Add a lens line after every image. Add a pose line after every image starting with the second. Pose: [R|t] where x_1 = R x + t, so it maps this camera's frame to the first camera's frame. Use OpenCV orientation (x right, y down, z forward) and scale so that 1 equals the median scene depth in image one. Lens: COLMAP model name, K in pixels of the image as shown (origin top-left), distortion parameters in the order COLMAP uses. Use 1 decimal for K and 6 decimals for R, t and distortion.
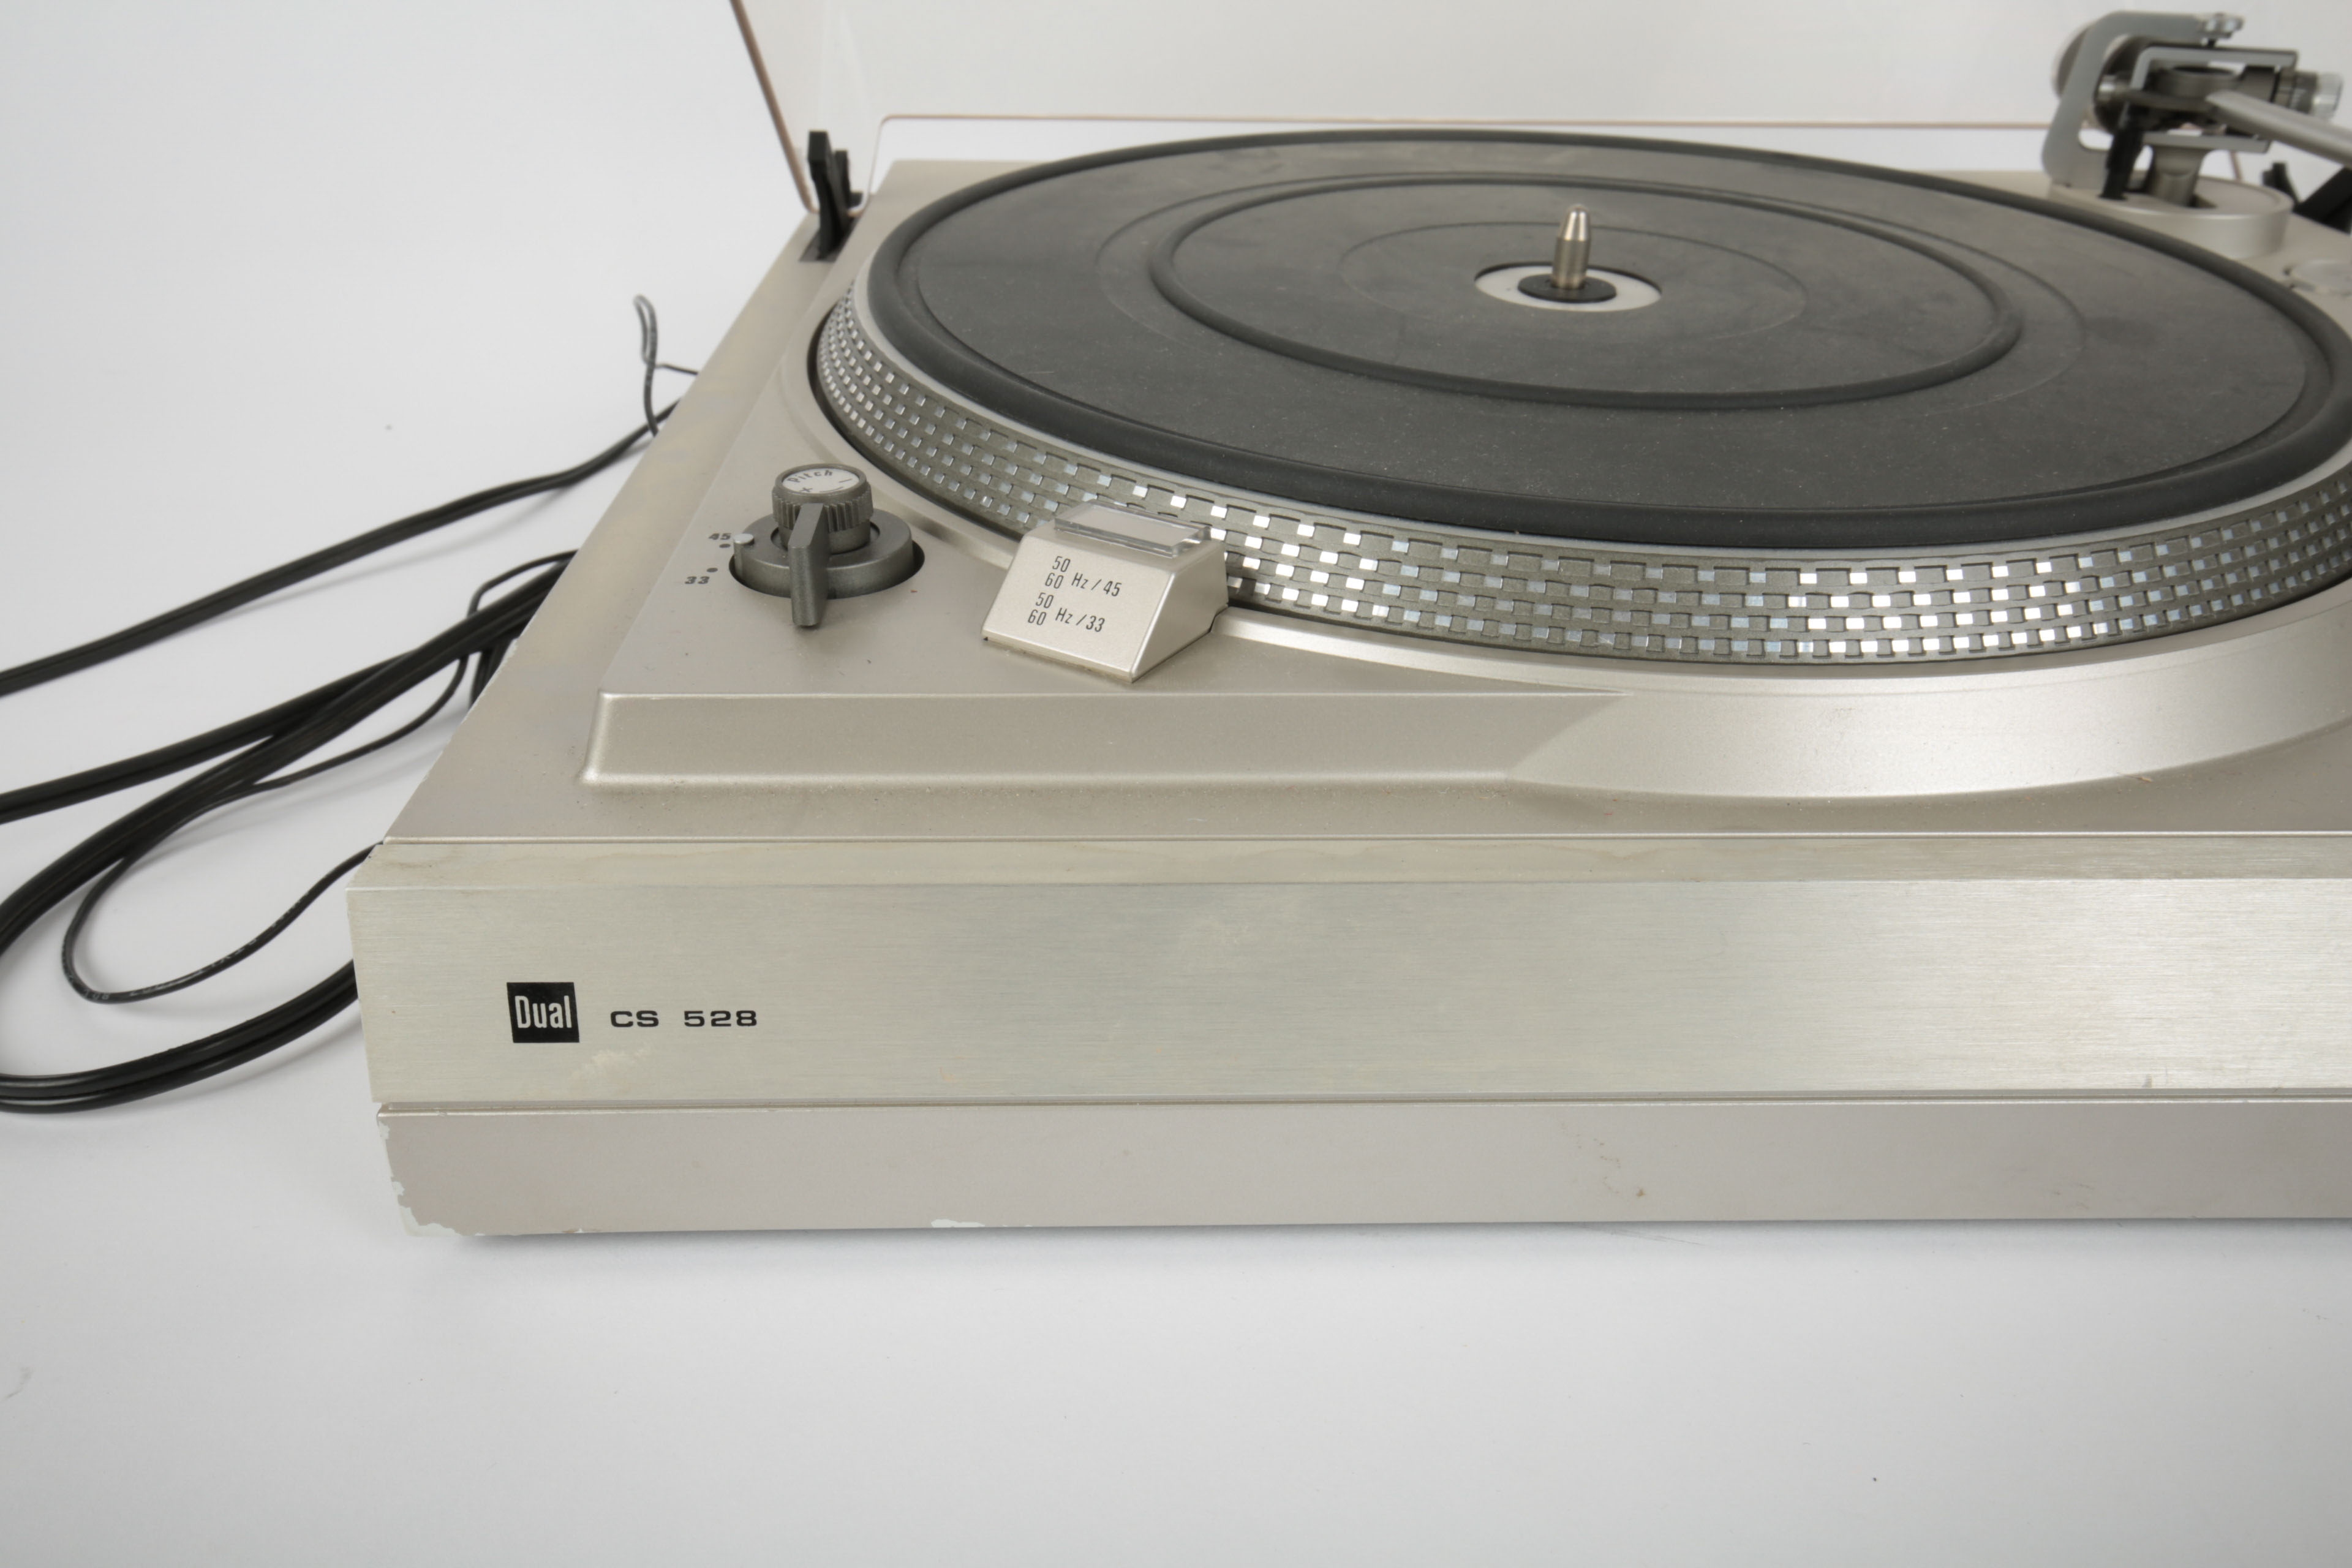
lens RADIAL K [[1814.6, 0, 1164.1], [0, 1814.6, 740.6], [0, 0, 1]] dist [0.005564, -0.003998]
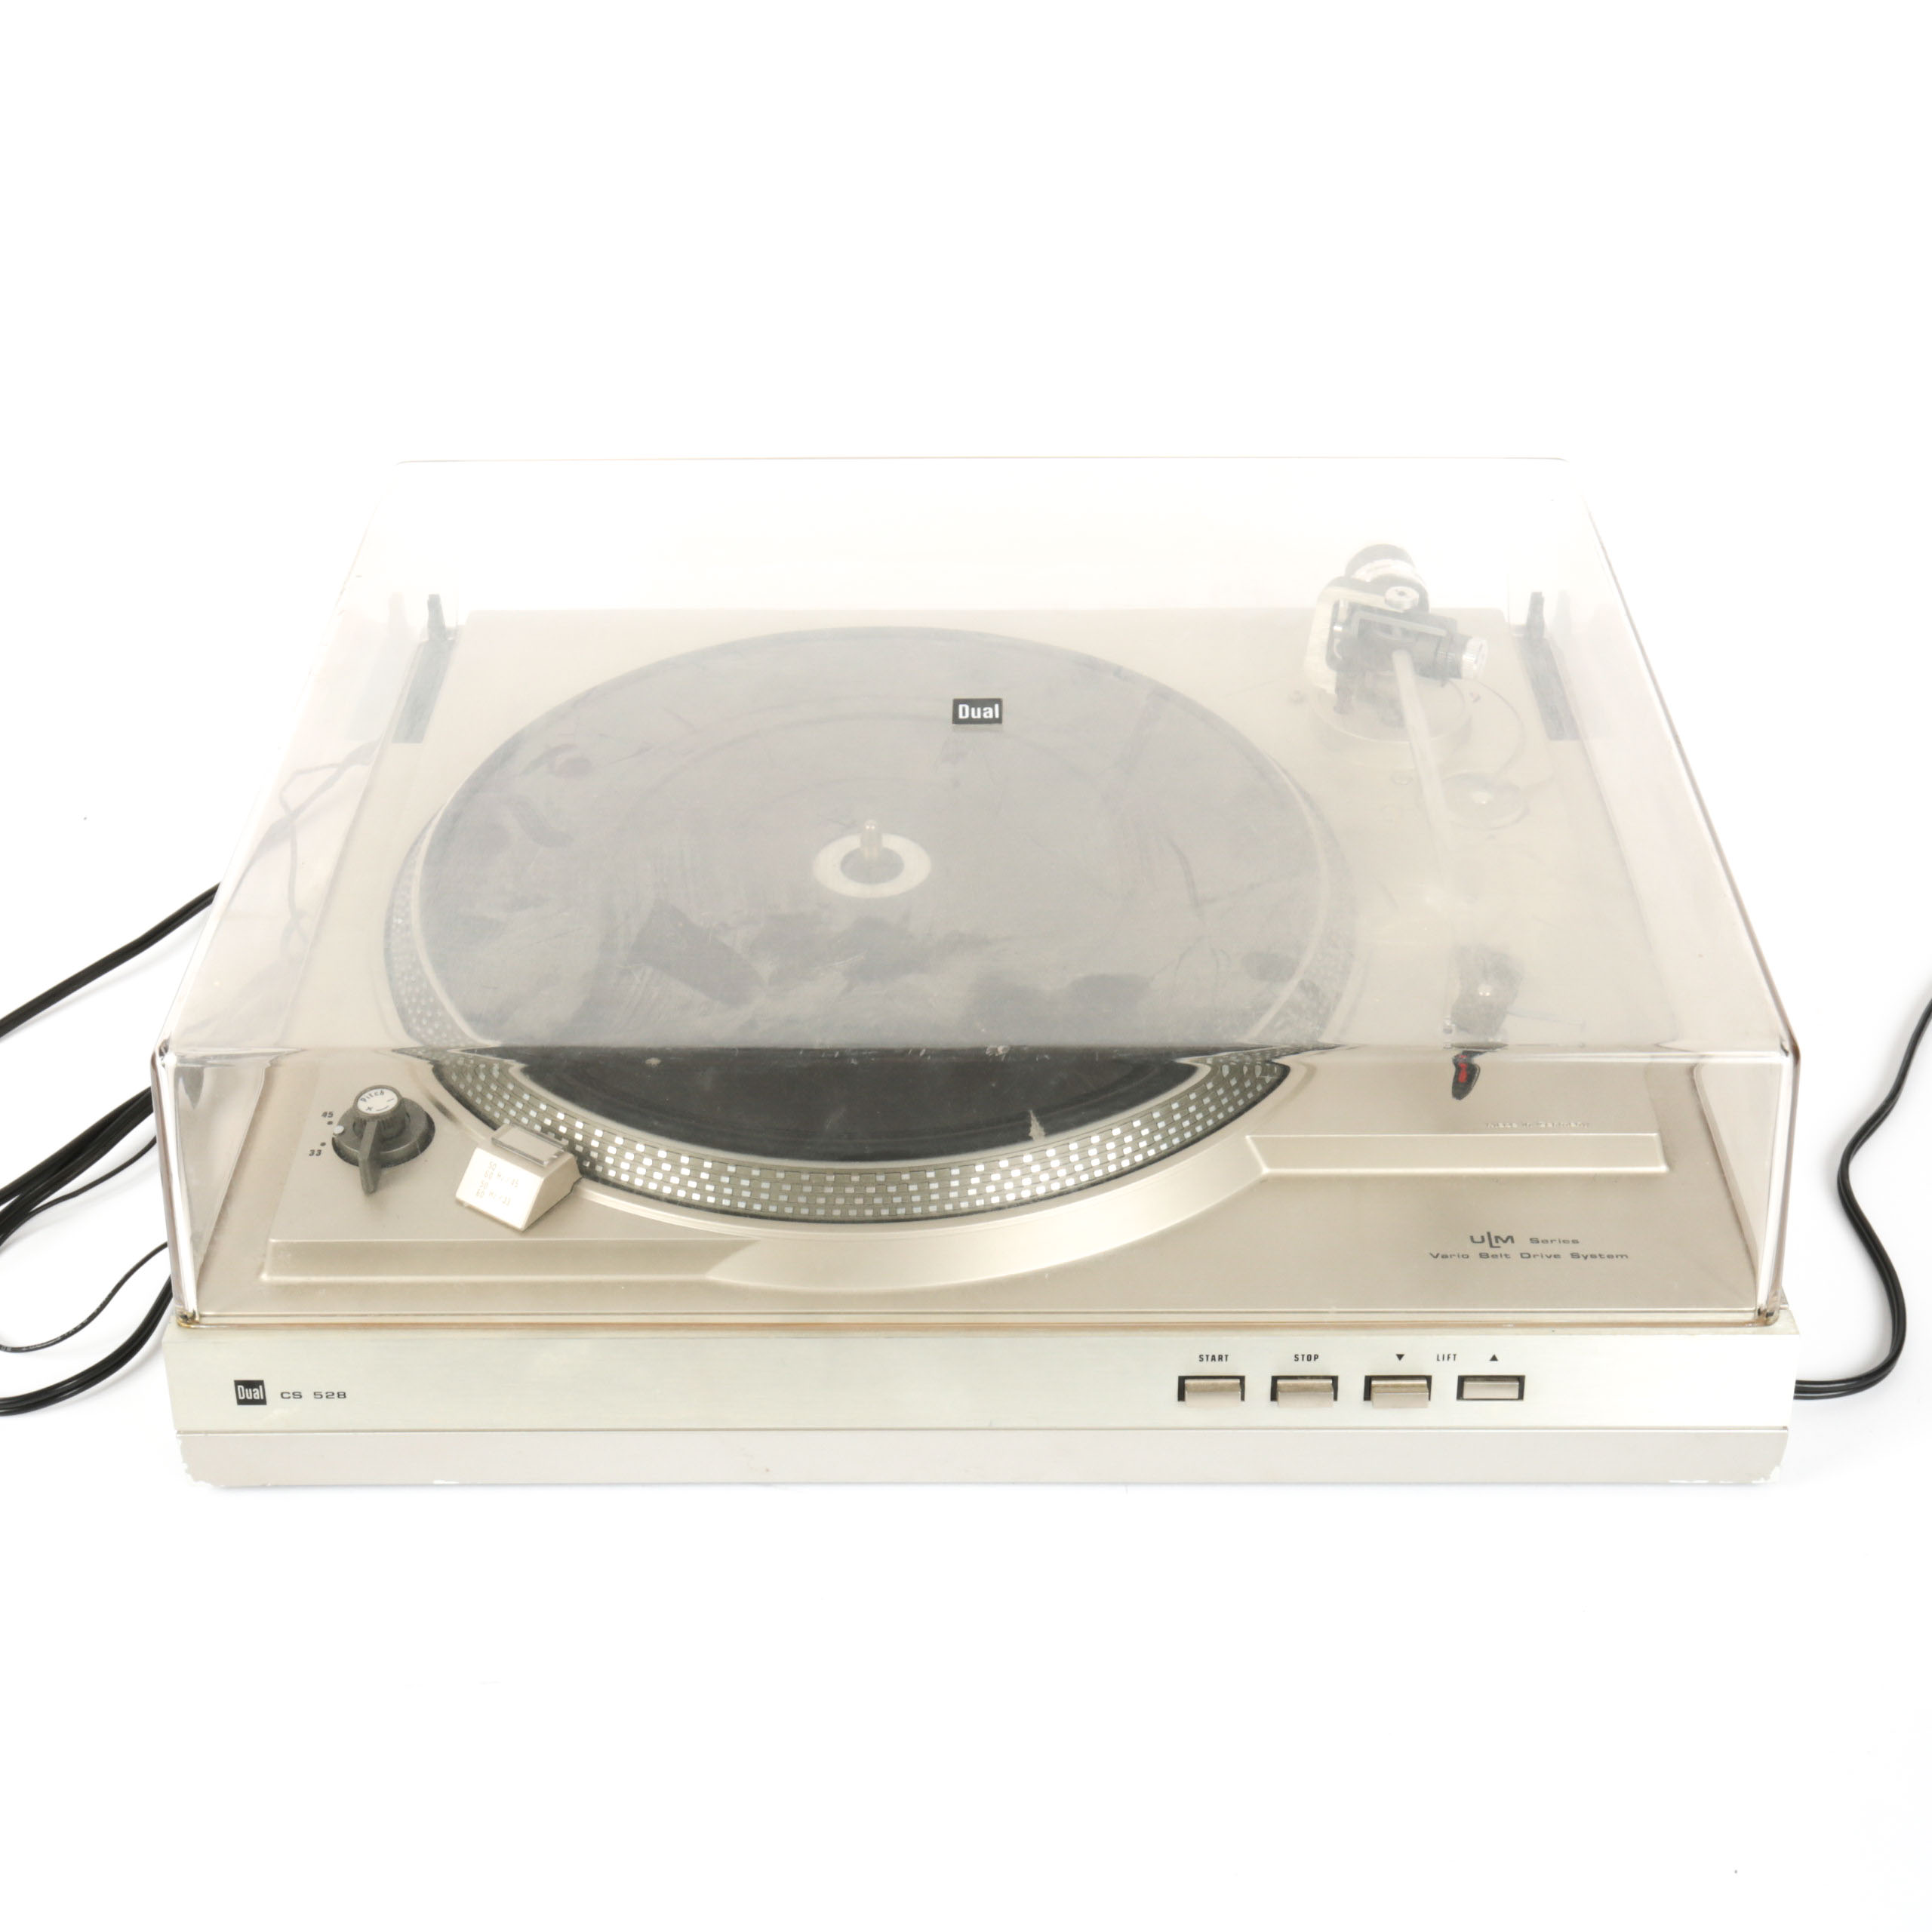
lens RADIAL K [[2748.3, 0, 970.9], [0, 2748.3, 952.3], [0, 0, 1]] dist [-0.023694, 0.000000]
pose [[0.999283, 0.000458, -0.037870, 0.591042], [0.004117, 0.992687, 0.120648, -0.698736], [0.037648, -0.120717, 0.991973, -1.980301]]
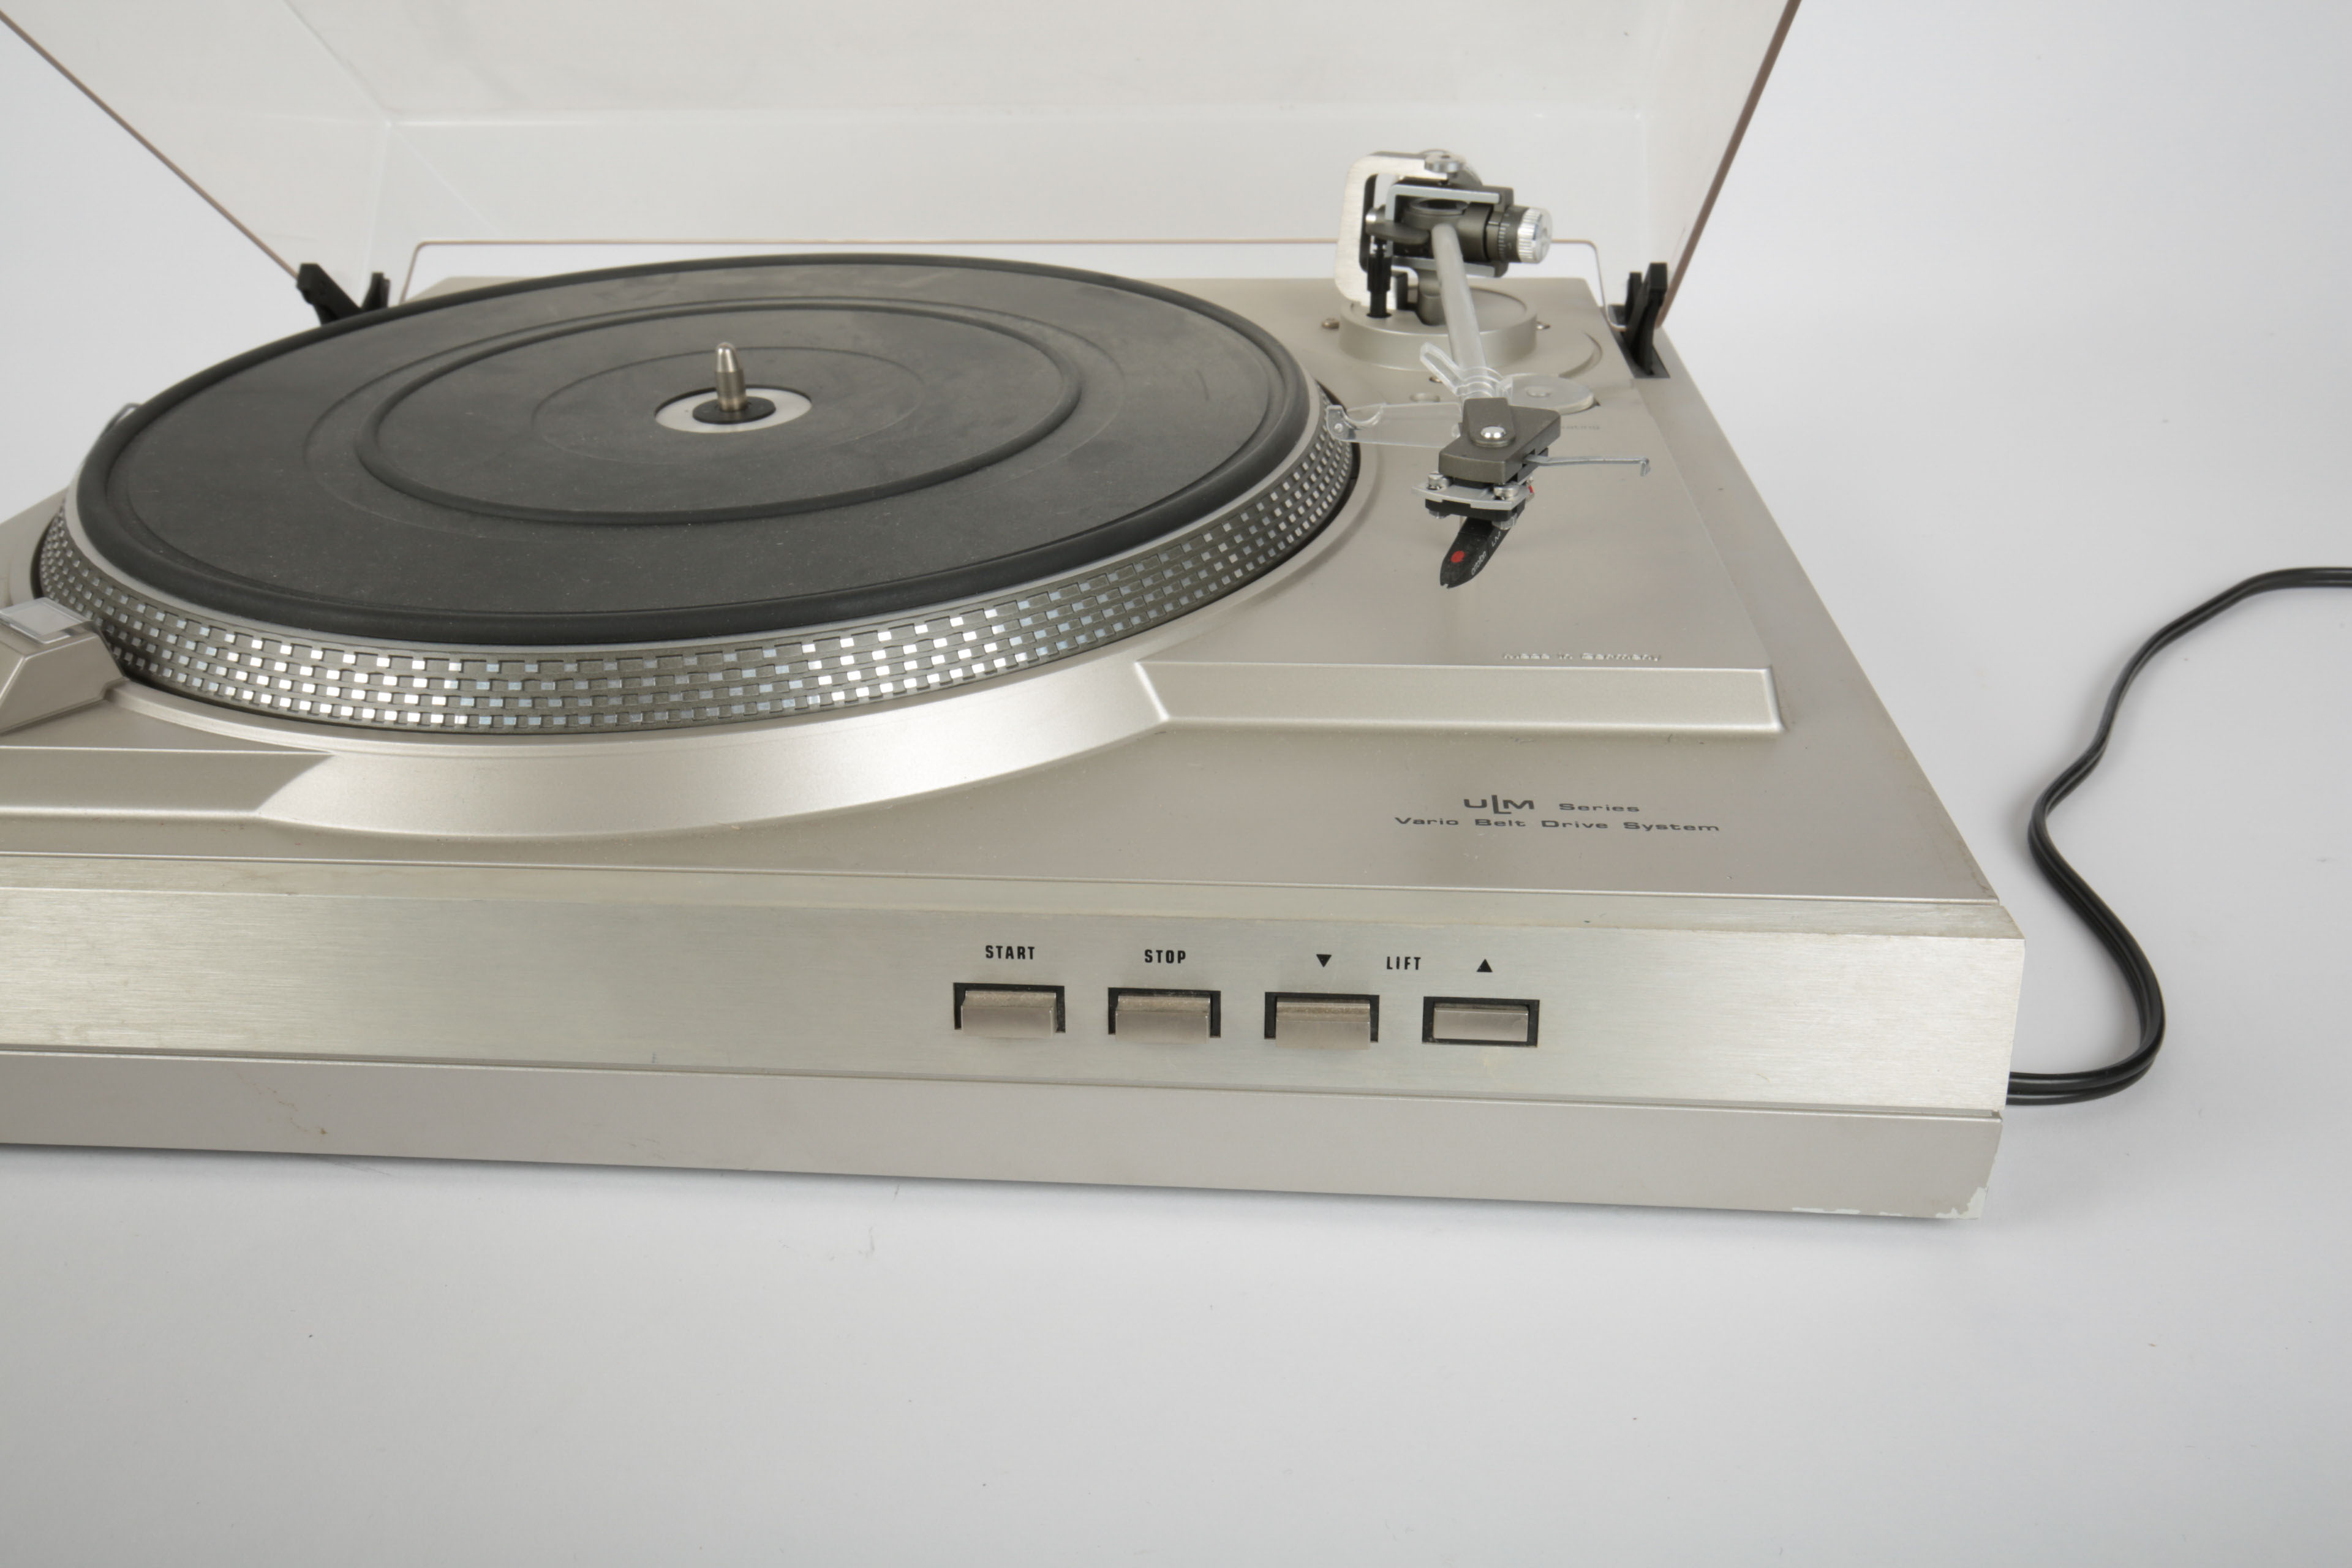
lens RADIAL K [[1814.6, 0, 1195.5], [0, 1814.6, 717.8], [0, 0, 1]] dist [0.005564, -0.003998]
pose [[0.994574, 0.019476, -0.102191, 0.974525], [-0.023960, 0.998794, -0.042844, -0.009525], [0.101234, 0.045060, 0.993842, -0.238115]]
